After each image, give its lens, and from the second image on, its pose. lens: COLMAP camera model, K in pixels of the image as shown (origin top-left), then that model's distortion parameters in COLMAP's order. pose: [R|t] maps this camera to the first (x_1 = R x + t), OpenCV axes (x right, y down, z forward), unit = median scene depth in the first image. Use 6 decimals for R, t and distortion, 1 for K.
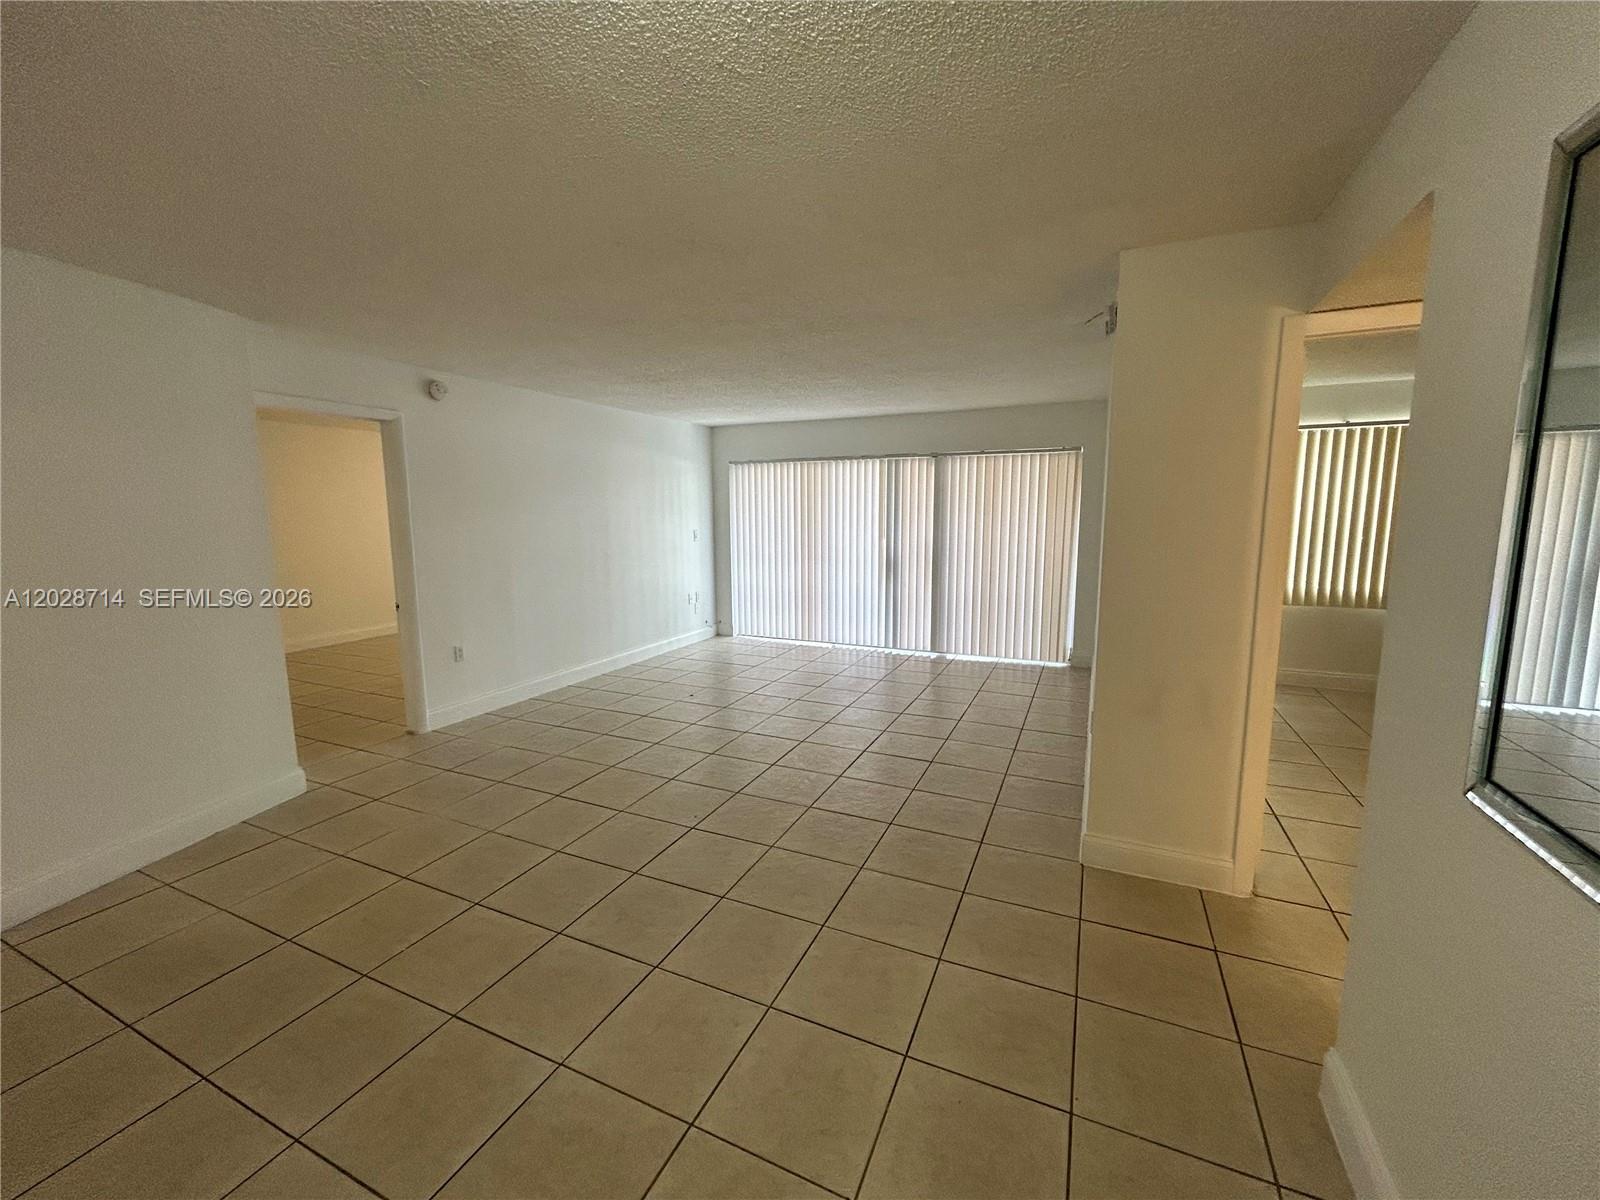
lens RADIAL K [[650.4, 0, 793.6], [0, 650.4, 602.0], [0, 0, 1]] dist [-0.000461, 0.000392]
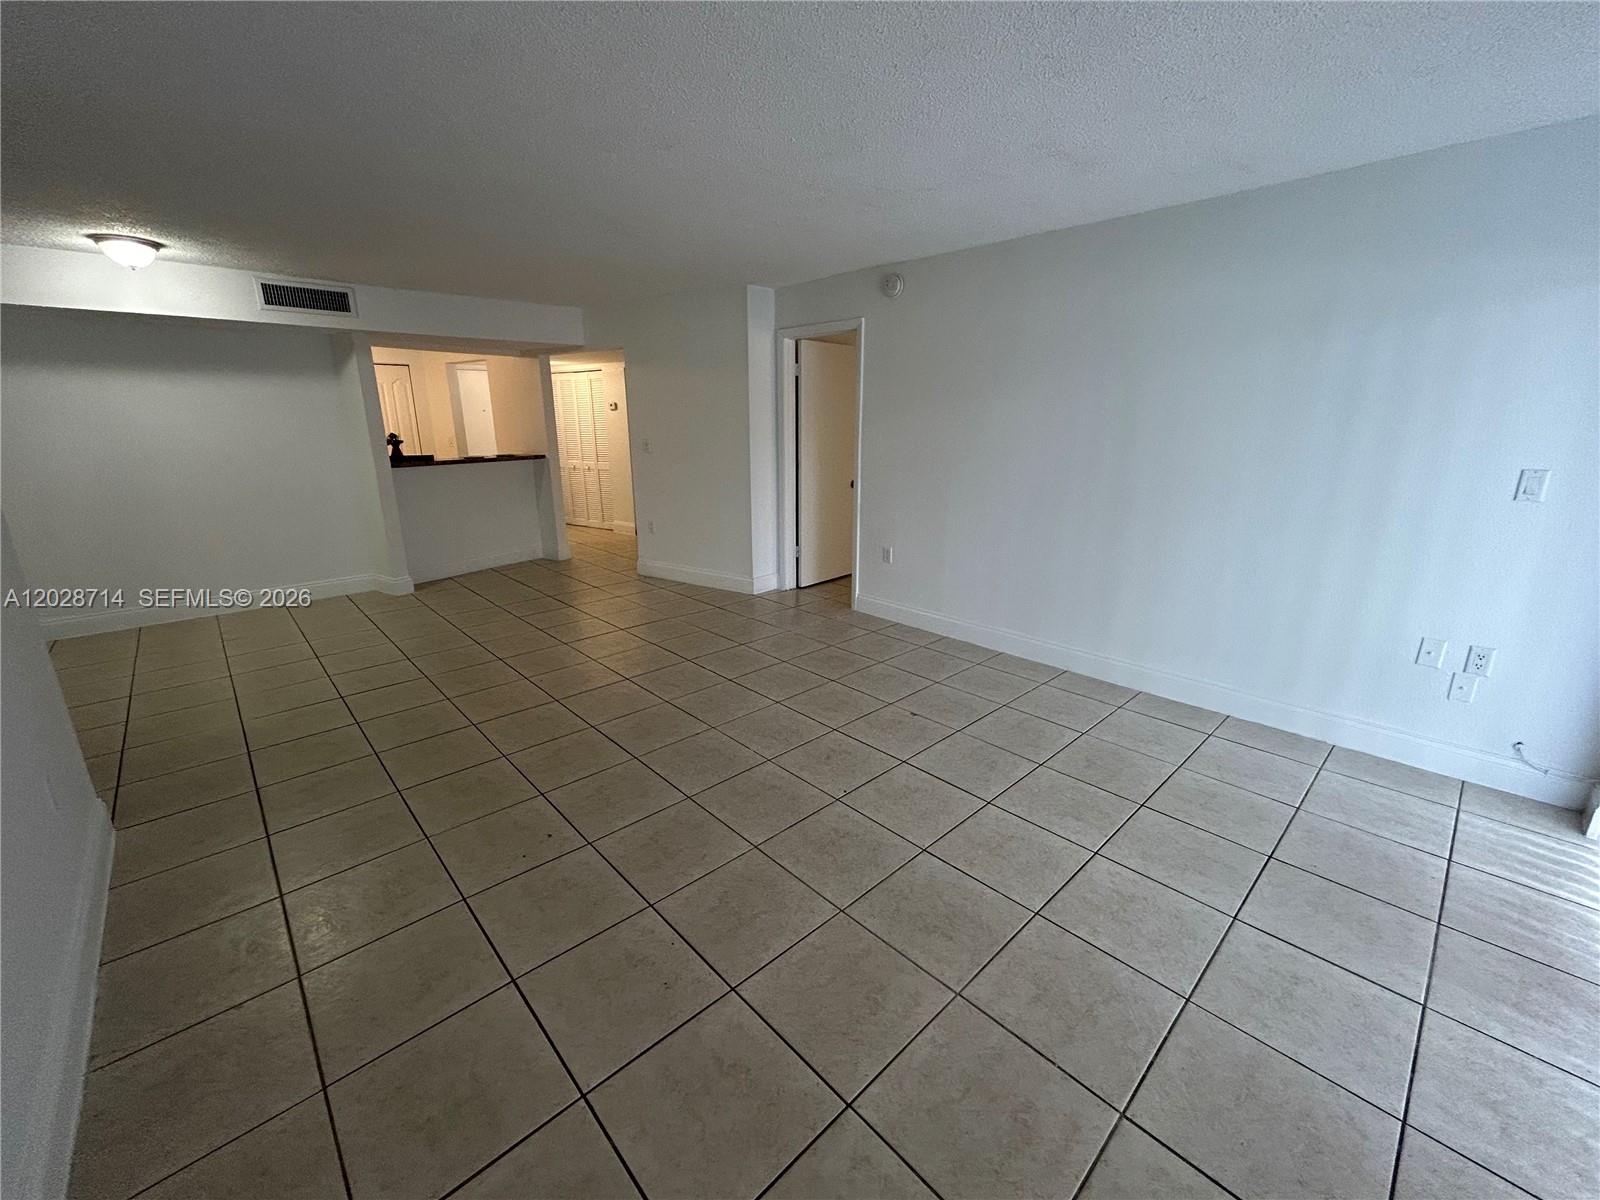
lens RADIAL K [[650.4, 0, 792.2], [0, 650.4, 593.5], [0, 0, 1]] dist [-0.000461, 0.000392]
pose [[-0.384045, 0.239460, -0.891722, 0.329888], [-0.132148, 0.941586, 0.309764, -0.112201], [0.913809, 0.236802, -0.329967, 0.842803]]
